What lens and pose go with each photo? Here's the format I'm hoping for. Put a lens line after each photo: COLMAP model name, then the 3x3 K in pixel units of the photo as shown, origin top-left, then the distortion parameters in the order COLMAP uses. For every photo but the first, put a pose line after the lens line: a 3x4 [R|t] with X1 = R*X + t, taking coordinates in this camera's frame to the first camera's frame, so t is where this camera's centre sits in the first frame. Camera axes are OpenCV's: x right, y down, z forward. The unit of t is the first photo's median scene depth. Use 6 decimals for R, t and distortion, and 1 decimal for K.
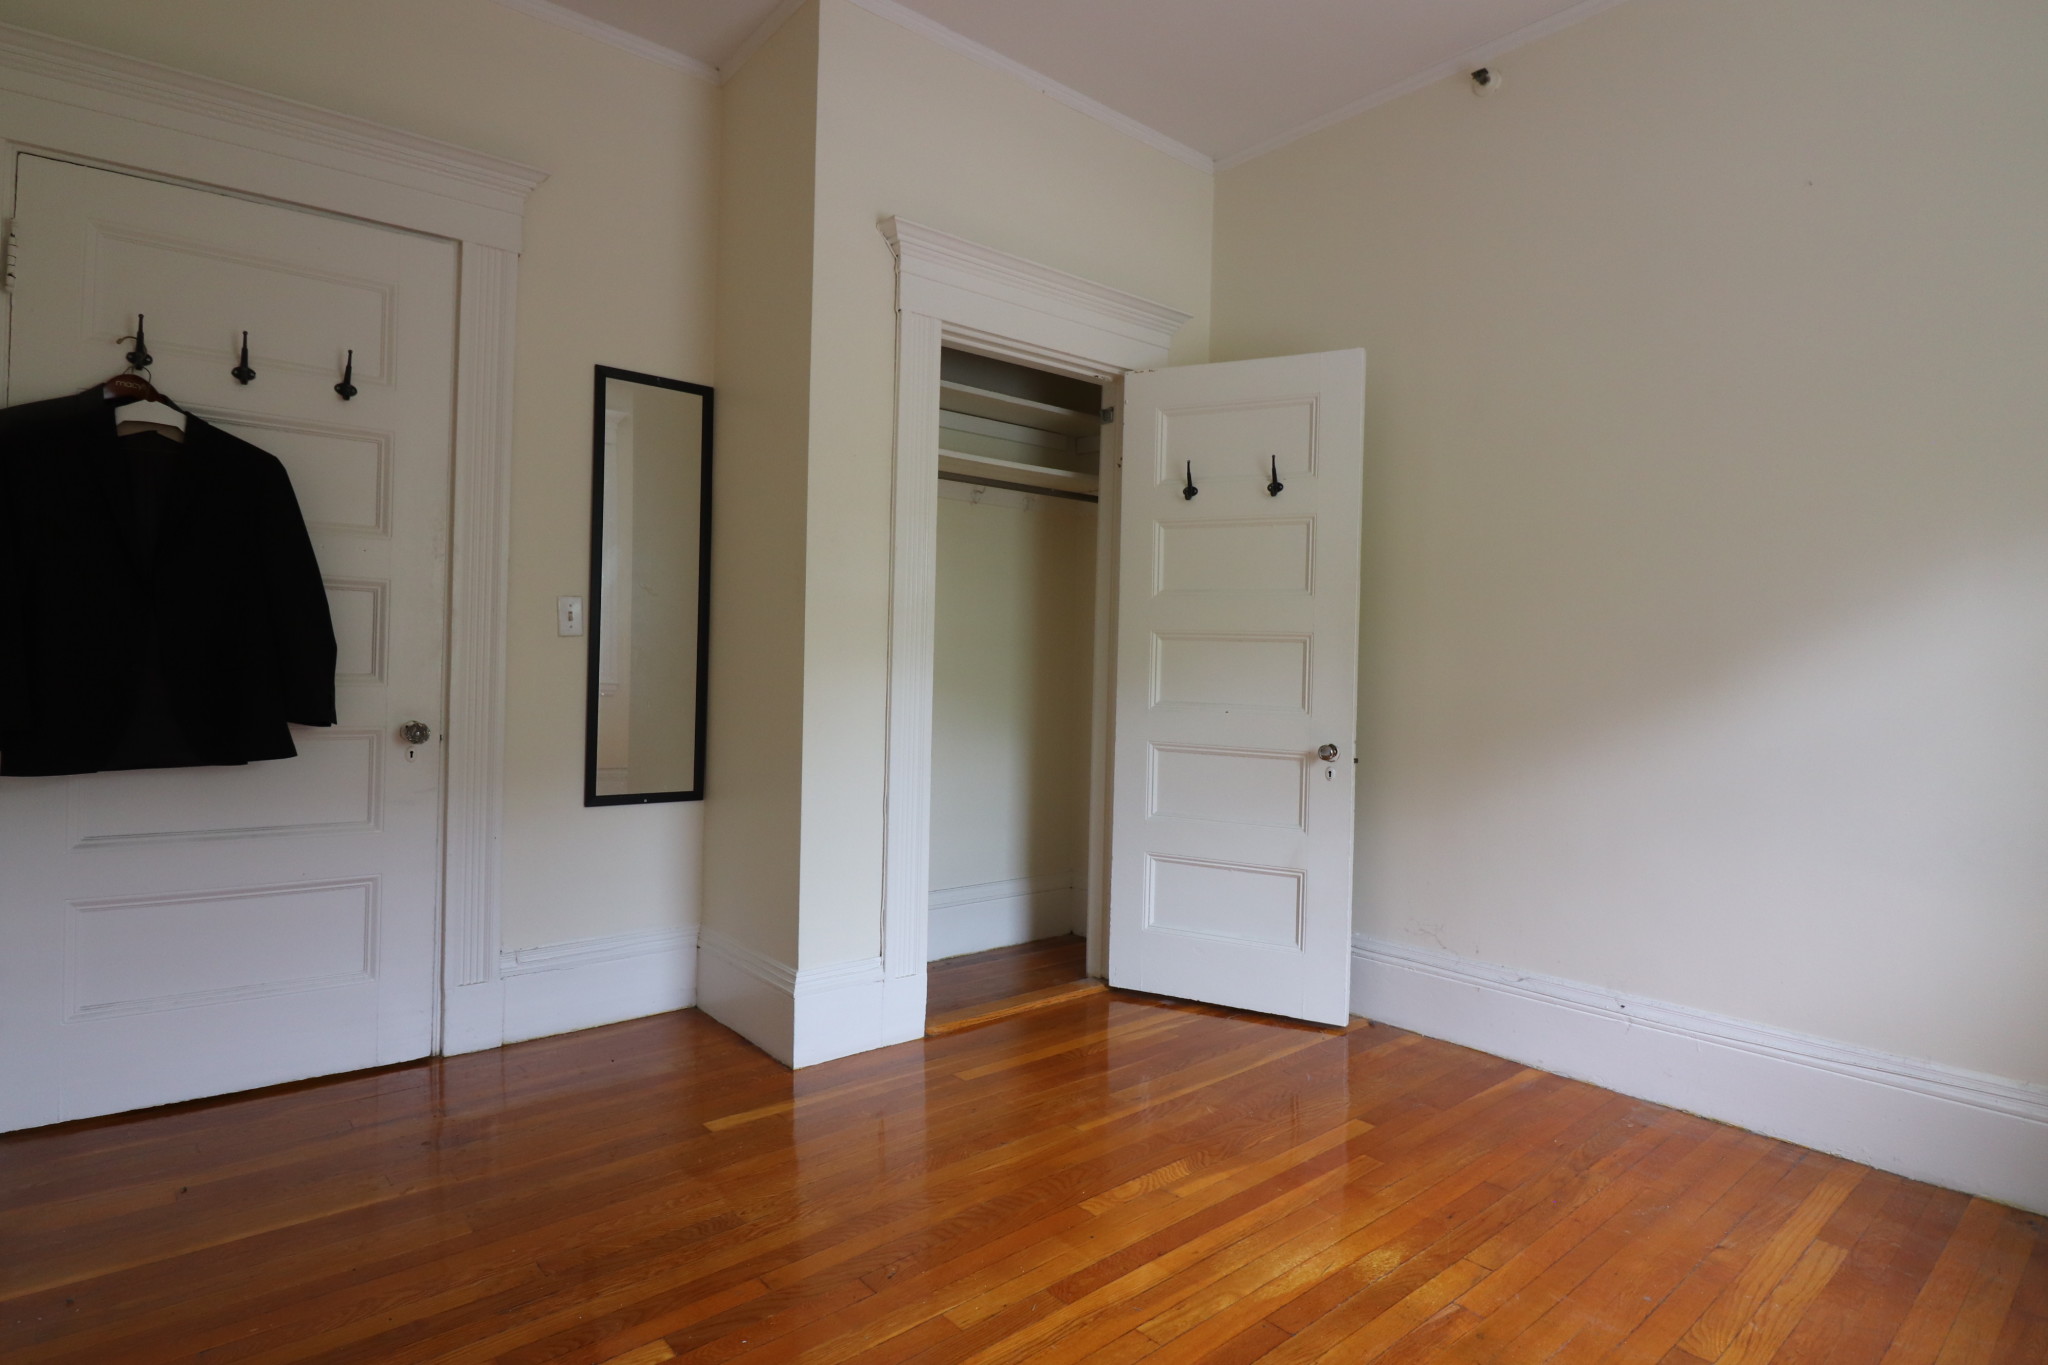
lens RADIAL K [[1069.9, 0, 1022.1], [0, 1069.9, 661.6], [0, 0, 1]] dist [0.004828, -0.012391]
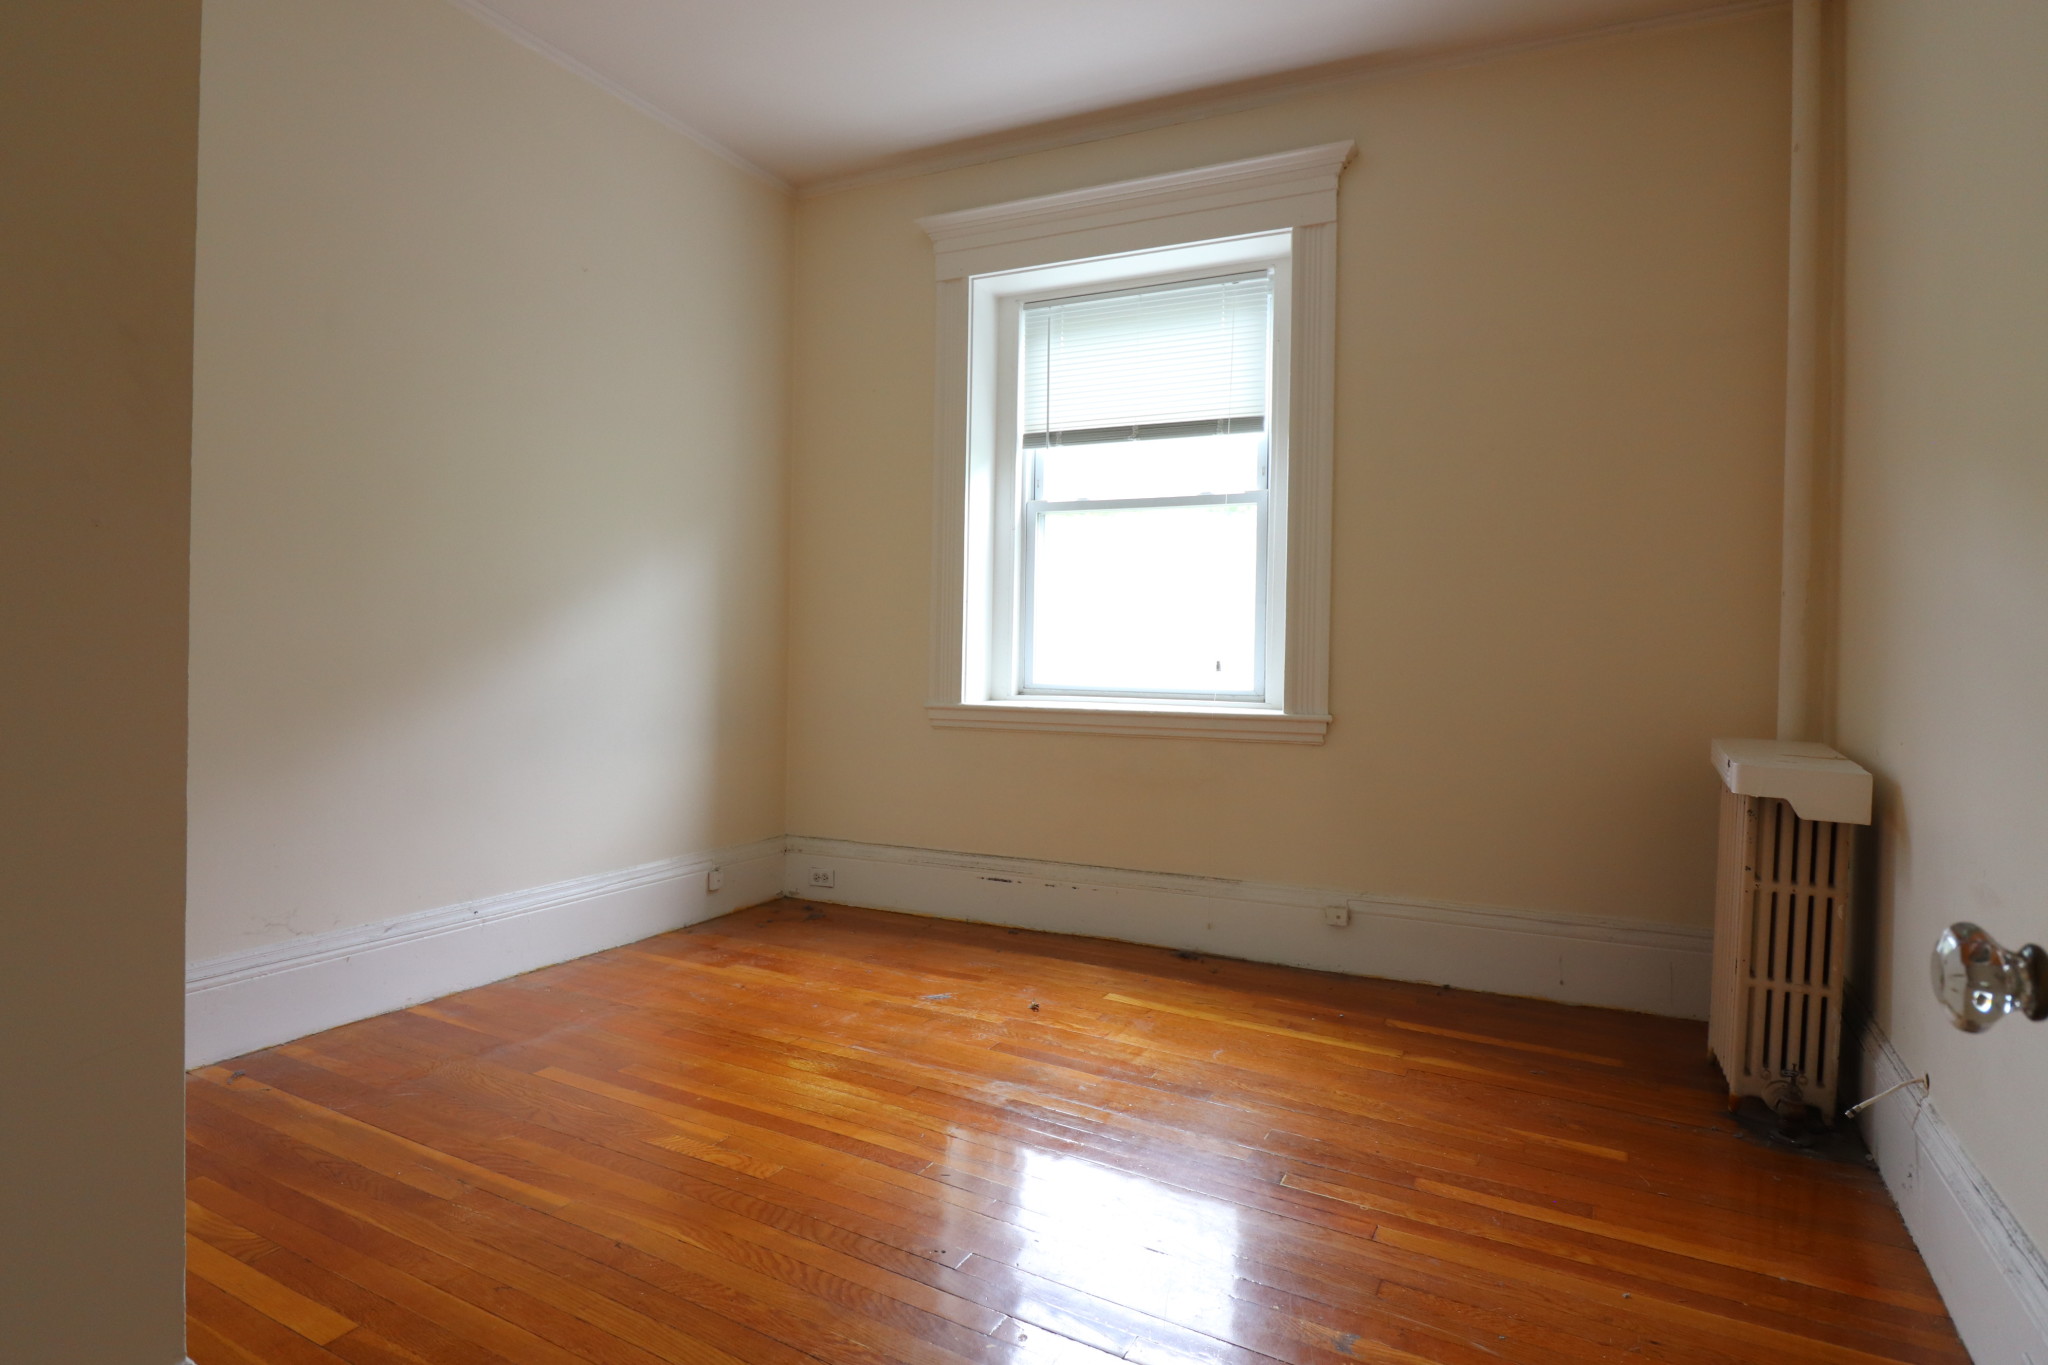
lens RADIAL K [[1069.9, 0, 1022.1], [0, 1069.9, 661.6], [0, 0, 1]] dist [0.004828, -0.012391]
pose [[-0.357173, -0.040687, 0.933152, -0.861506], [-0.031122, 0.999014, 0.031646, -0.000509], [-0.933520, -0.017739, -0.358087, 1.061426]]
